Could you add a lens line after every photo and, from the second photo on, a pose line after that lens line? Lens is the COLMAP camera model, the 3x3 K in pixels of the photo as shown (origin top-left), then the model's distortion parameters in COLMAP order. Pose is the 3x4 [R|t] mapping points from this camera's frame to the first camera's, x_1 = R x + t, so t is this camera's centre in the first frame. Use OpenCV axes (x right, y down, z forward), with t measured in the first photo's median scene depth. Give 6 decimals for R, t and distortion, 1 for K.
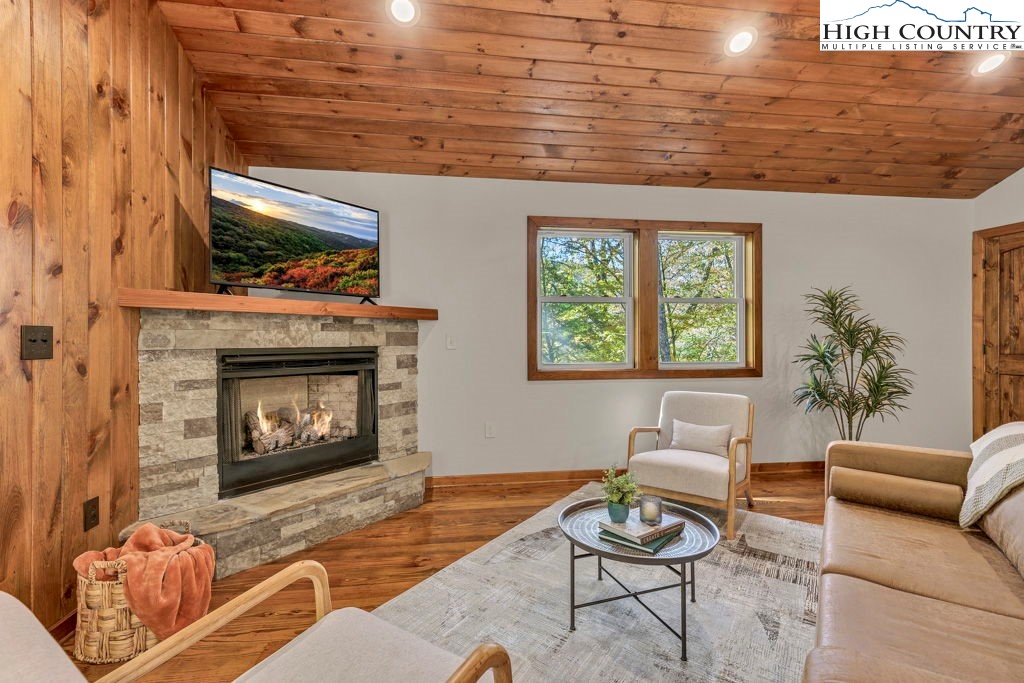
lens RADIAL K [[461.0, 0, 511.4], [0, 461.0, 337.5], [0, 0, 1]] dist [0.007188, 0.000088]
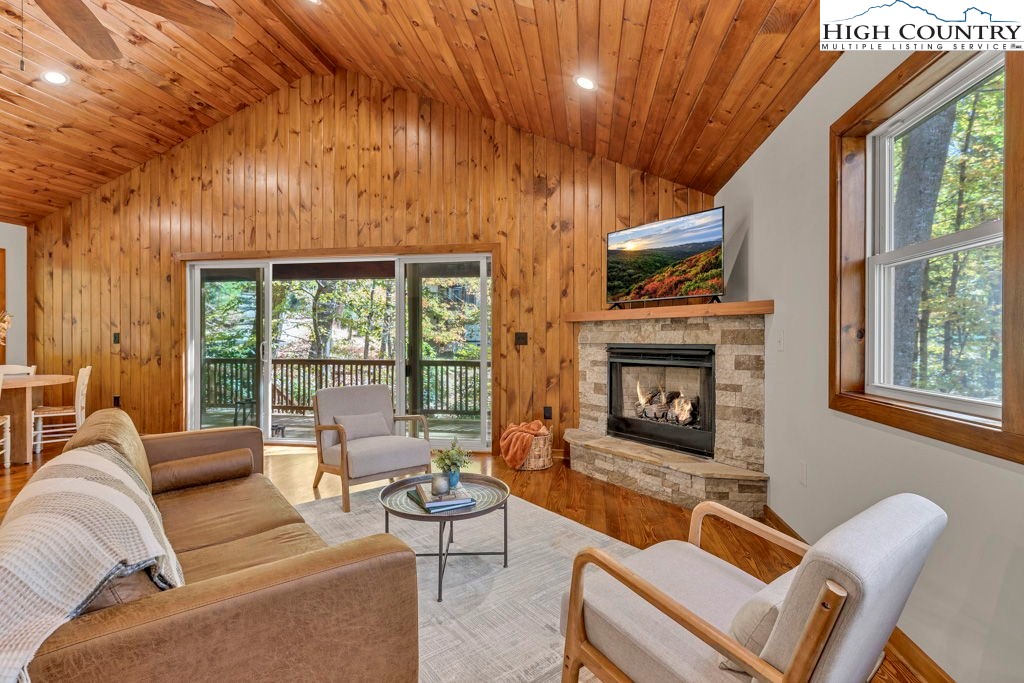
lens RADIAL K [[470.3, 0, 513.5], [0, 470.3, 338.2], [0, 0, 1]] dist [-0.003878, -0.000291]
pose [[-0.285529, 0.000870, -0.958370, 0.947481], [0.002650, 0.999996, 0.000118, 0.004991], [0.958367, -0.002506, -0.285530, 1.030715]]
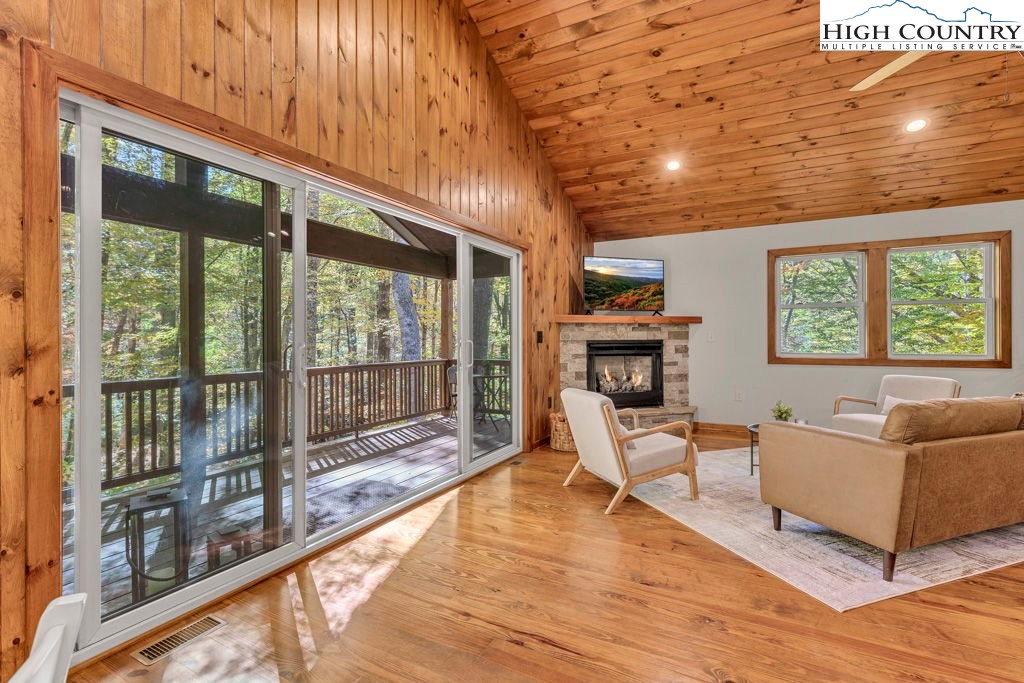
lens RADIAL K [[463.3, 0, 513.7], [0, 463.3, 337.2], [0, 0, 1]] dist [-0.000895, -0.000248]
pose [[0.812438, -0.000761, -0.583048, 0.308942], [0.004268, 0.999980, 0.004642, -0.000766], [0.583033, -0.006260, 0.812425, -0.848419]]
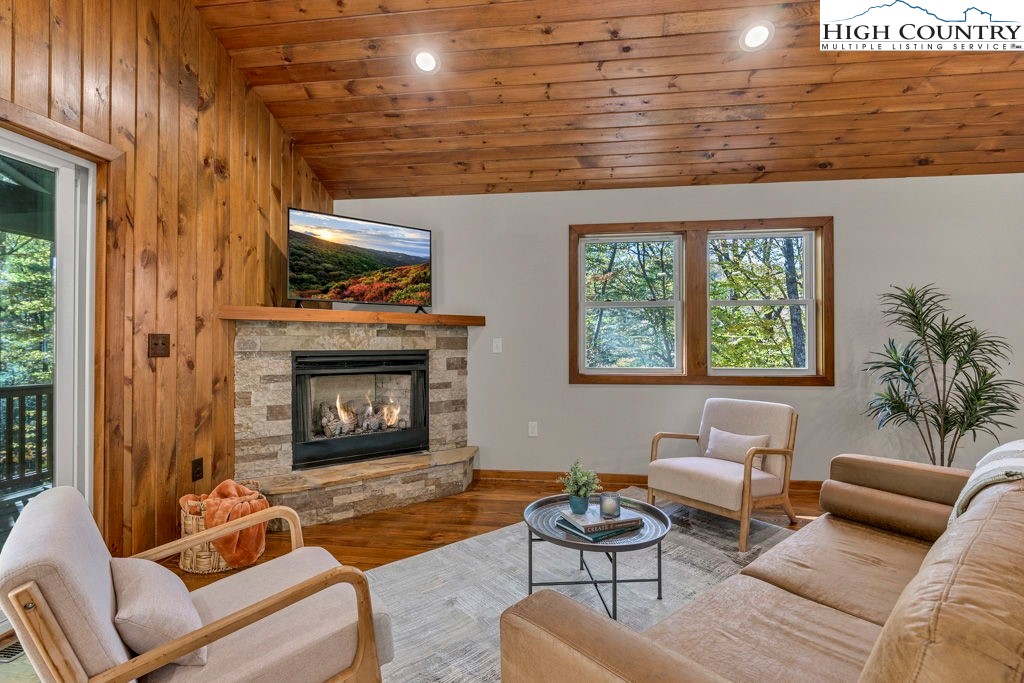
lens RADIAL K [[470.3, 0, 513.5], [0, 470.3, 338.2], [0, 0, 1]] dist [-0.003878, -0.000291]
pose [[0.964590, -0.001047, -0.263750, 0.254497], [-0.000855, 0.999974, -0.007099, -0.001260], [0.263751, 0.007073, 0.964565, -0.070111]]
